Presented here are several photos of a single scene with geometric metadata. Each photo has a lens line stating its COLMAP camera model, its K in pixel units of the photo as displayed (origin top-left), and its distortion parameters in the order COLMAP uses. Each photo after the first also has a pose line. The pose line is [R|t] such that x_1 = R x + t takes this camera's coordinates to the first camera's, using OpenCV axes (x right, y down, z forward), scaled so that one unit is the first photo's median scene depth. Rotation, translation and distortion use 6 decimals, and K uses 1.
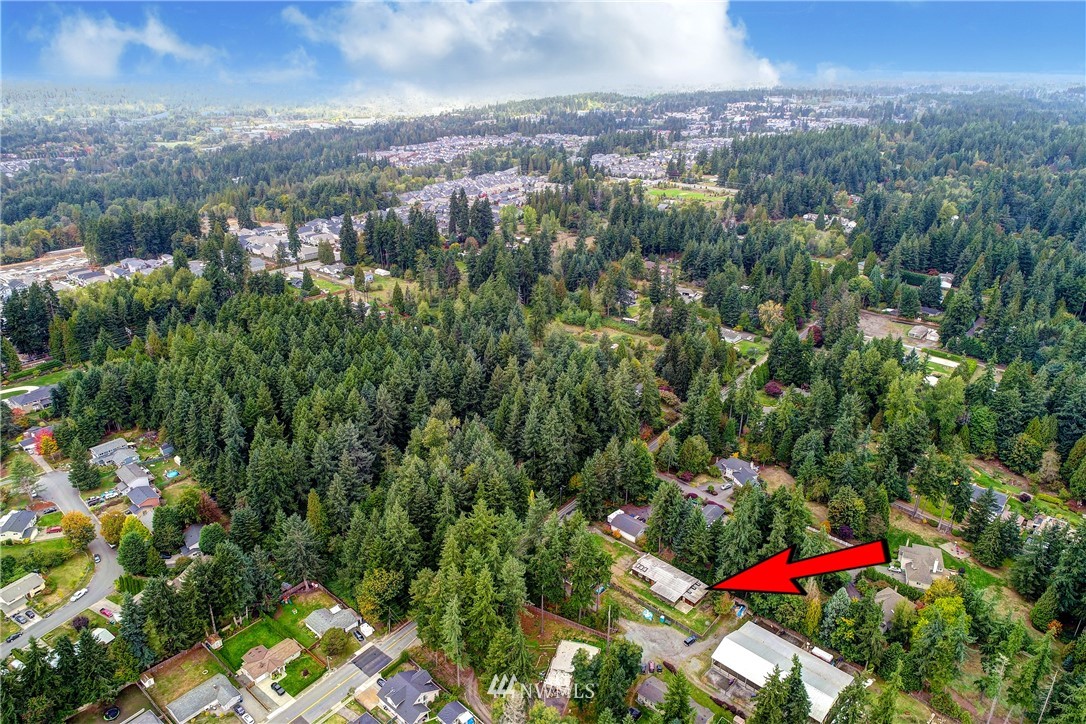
lens RADIAL K [[721.5, 0, 543.0], [0, 721.5, 362.0], [0, 0, 1]] dist [-0.004368, 0.000026]
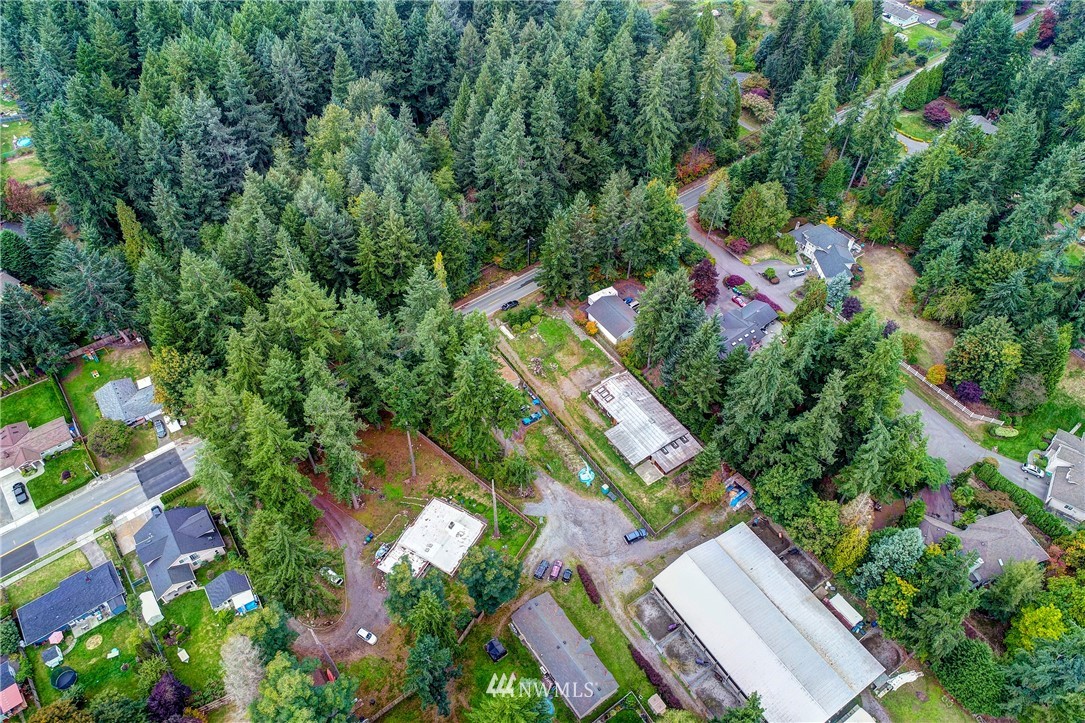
lens RADIAL K [[720.9, 0, 542.5], [0, 720.9, 361.5], [0, 0, 1]] dist [-0.004368, 0.000026]
pose [[0.975030, 0.168983, -0.144088, 0.144685], [-0.092519, 0.898940, 0.428191, -0.005162], [0.201883, -0.404168, 0.892127, 0.373504]]
